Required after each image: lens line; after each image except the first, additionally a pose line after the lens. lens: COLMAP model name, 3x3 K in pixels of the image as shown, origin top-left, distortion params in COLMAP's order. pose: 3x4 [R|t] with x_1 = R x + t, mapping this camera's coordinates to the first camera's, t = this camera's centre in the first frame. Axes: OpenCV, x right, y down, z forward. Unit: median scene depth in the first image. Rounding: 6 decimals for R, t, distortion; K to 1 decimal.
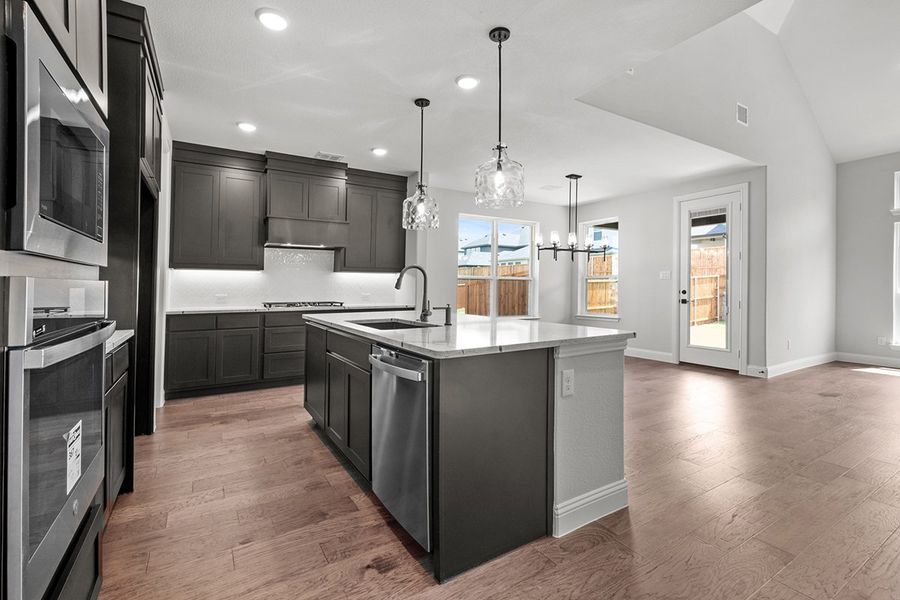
lens RADIAL K [[402.6, 0, 441.8], [0, 402.6, 290.3], [0, 0, 1]] dist [-0.000886, -0.000177]
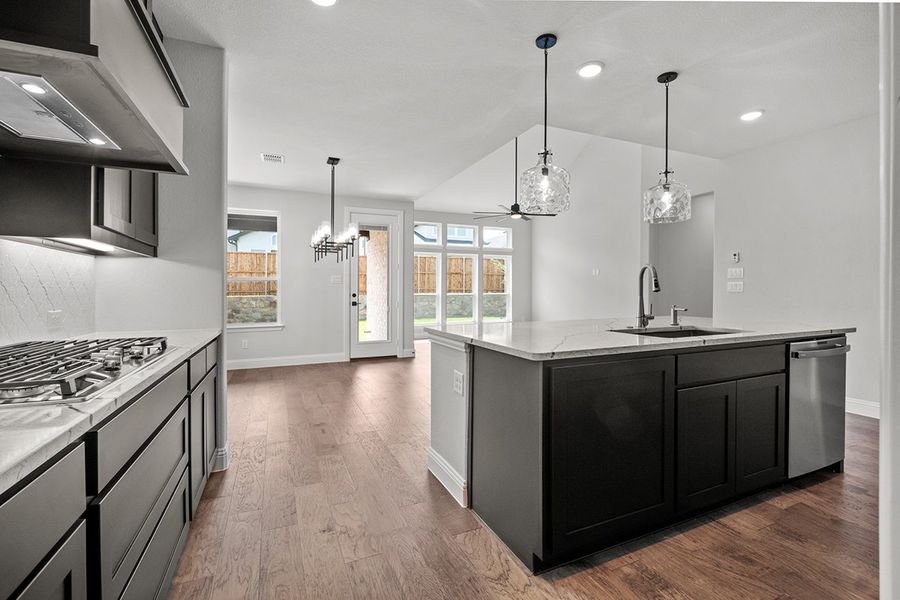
lens RADIAL K [[400.1, 0, 452.8], [0, 400.1, 292.2], [0, 0, 1]] dist [-0.000143, -0.000084]
pose [[0.120168, -0.005447, 0.992739, -0.547843], [0.011193, 0.999929, 0.004132, -0.006319], [-0.992690, 0.010615, 0.120221, 0.720223]]
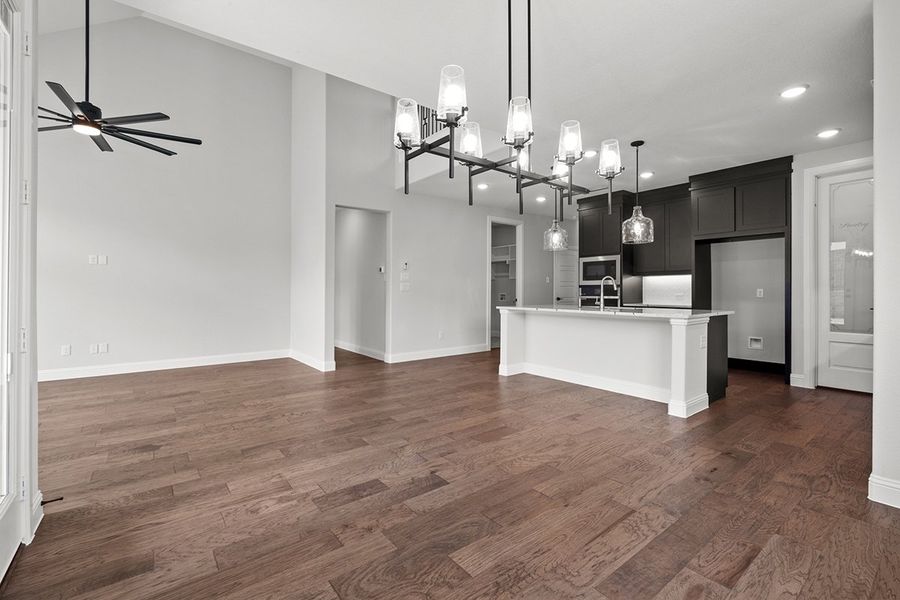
lens RADIAL K [[400.1, 0, 452.8], [0, 400.1, 292.2], [0, 0, 1]] dist [-0.000143, -0.000084]
pose [[-0.992938, 0.000755, -0.118633, 0.458812], [-0.000104, 0.999974, 0.007230, -0.001559], [0.118636, 0.007191, -0.992912, 1.468676]]
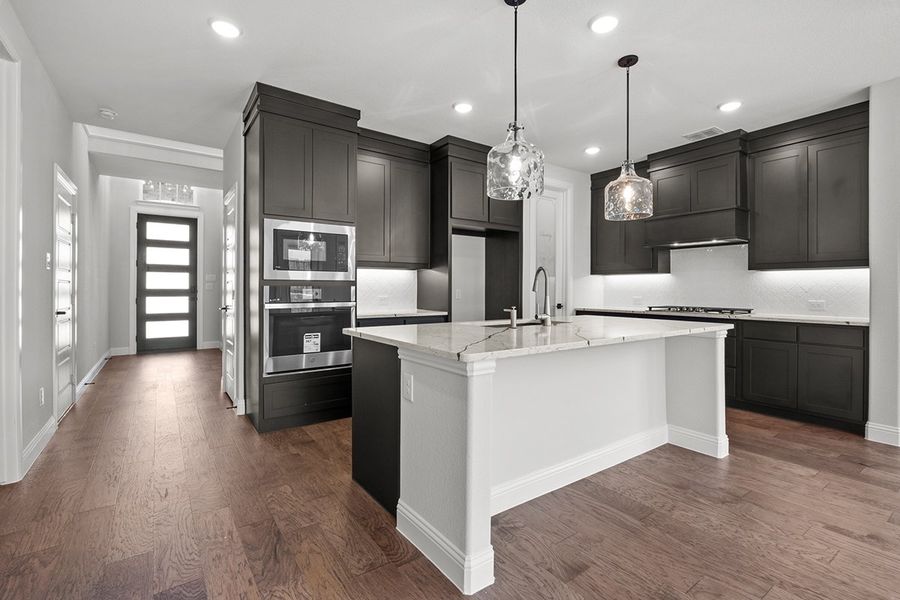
lens RADIAL K [[406.9, 0, 450.0], [0, 406.9, 300.0], [0, 0, 1]] dist [0.000386, 0.000249]
pose [[0.083425, 0.023904, -0.996227, 0.506184], [-0.011907, 0.999665, 0.022990, -0.001409], [0.996443, 0.009944, 0.083682, 0.394590]]
